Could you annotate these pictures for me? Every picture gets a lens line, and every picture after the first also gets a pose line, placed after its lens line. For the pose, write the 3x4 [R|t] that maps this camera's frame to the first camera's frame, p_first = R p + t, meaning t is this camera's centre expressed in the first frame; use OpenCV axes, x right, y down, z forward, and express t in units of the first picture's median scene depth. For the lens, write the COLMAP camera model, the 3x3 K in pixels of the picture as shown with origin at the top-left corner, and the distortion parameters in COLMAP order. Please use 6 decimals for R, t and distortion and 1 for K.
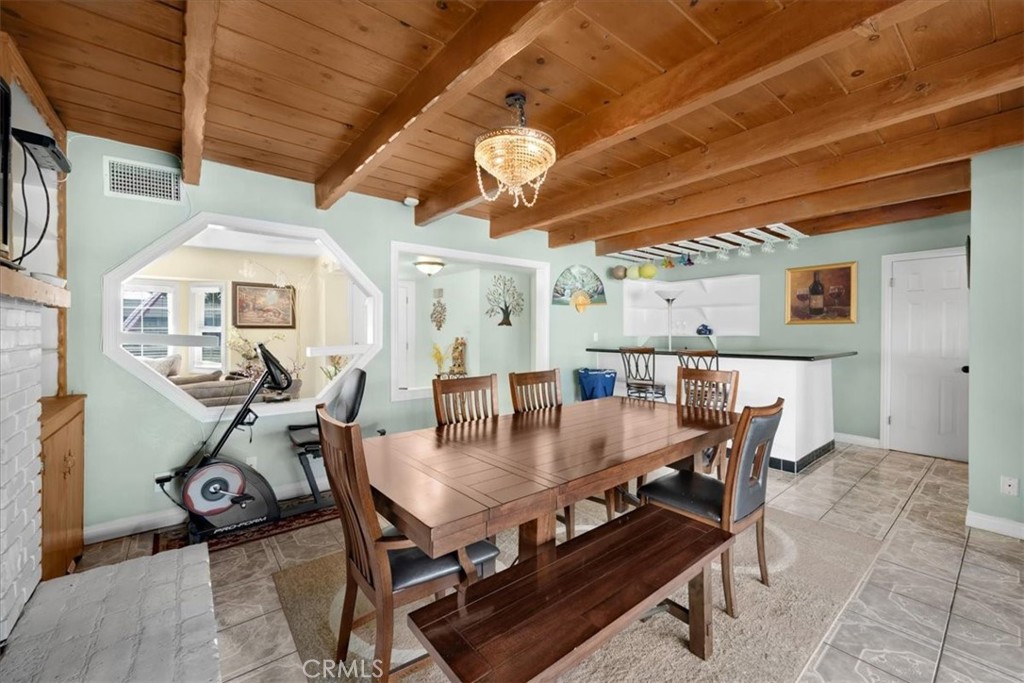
lens RADIAL K [[410.7, 0, 513.0], [0, 410.7, 329.8], [0, 0, 1]] dist [0.000224, 0.000092]
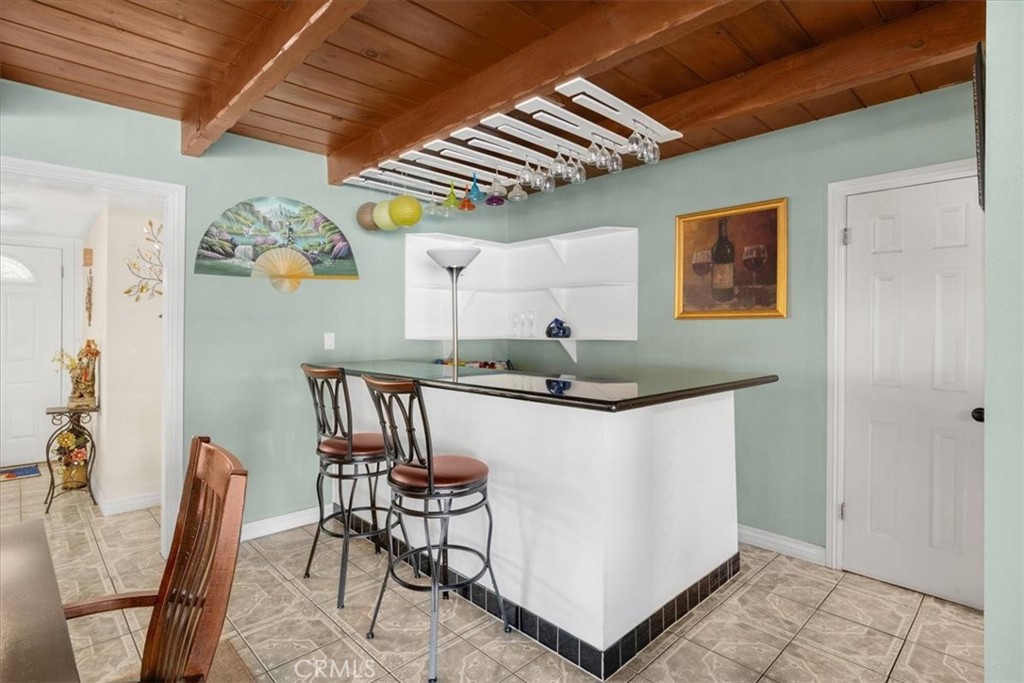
lens RADIAL K [[533.3, 0, 516.8], [0, 533.3, 319.3], [0, 0, 1]] dist [0.015695, -0.000008]
pose [[0.996732, 0.009089, 0.080271, 0.405783], [-0.007819, 0.999840, -0.016118, -0.000549], [-0.080405, 0.015438, 0.996643, 0.327762]]
